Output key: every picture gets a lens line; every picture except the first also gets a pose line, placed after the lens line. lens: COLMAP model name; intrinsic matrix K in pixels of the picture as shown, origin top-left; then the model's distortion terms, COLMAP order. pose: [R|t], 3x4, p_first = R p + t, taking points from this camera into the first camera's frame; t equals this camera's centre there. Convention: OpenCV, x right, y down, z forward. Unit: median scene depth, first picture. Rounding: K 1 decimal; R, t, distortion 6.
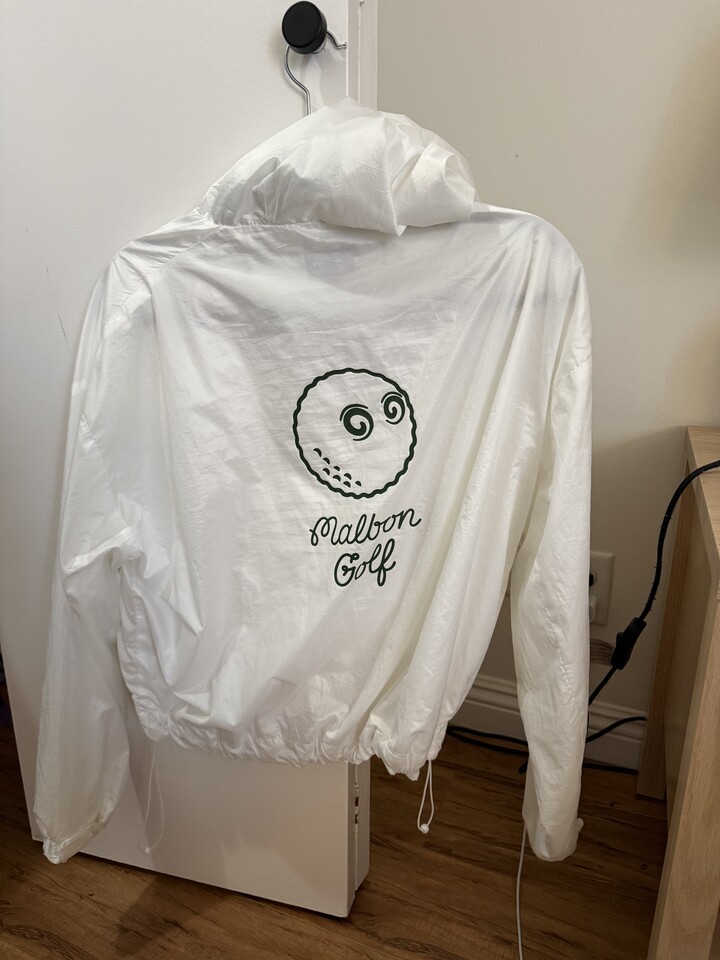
lens RADIAL K [[668.3, 0, 366.5], [0, 668.3, 478.8], [0, 0, 1]] dist [-0.051800, 0.013787]
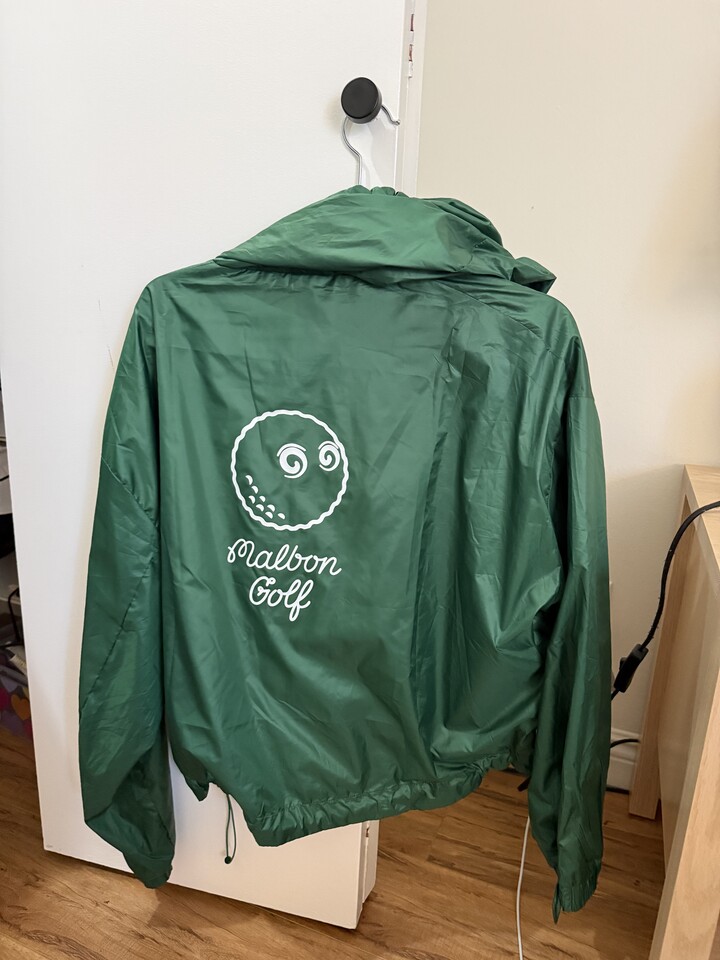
lens RADIAL K [[668.3, 0, 361.2], [0, 668.3, 472.9], [0, 0, 1]] dist [-0.051800, 0.013787]
pose [[0.999253, 0.031249, 0.022750, -0.065653], [-0.030524, 0.999036, -0.031548, -0.017900], [-0.023714, 0.030830, 0.999243, -0.058159]]
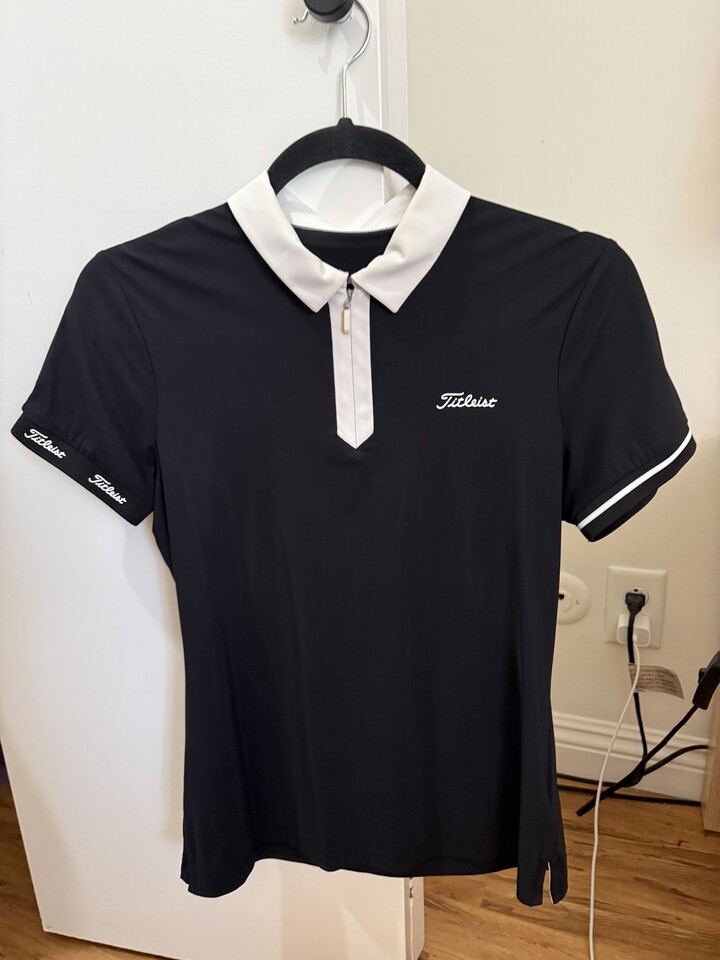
lens RADIAL K [[668.3, 0, 357.2], [0, 668.3, 481.7], [0, 0, 1]] dist [-0.051800, 0.013787]
pose [[0.998530, -0.054185, 0.001123, -0.058902], [0.054193, 0.998492, -0.008806, -0.029899], [-0.000644, 0.008853, 0.999961, 0.101554]]
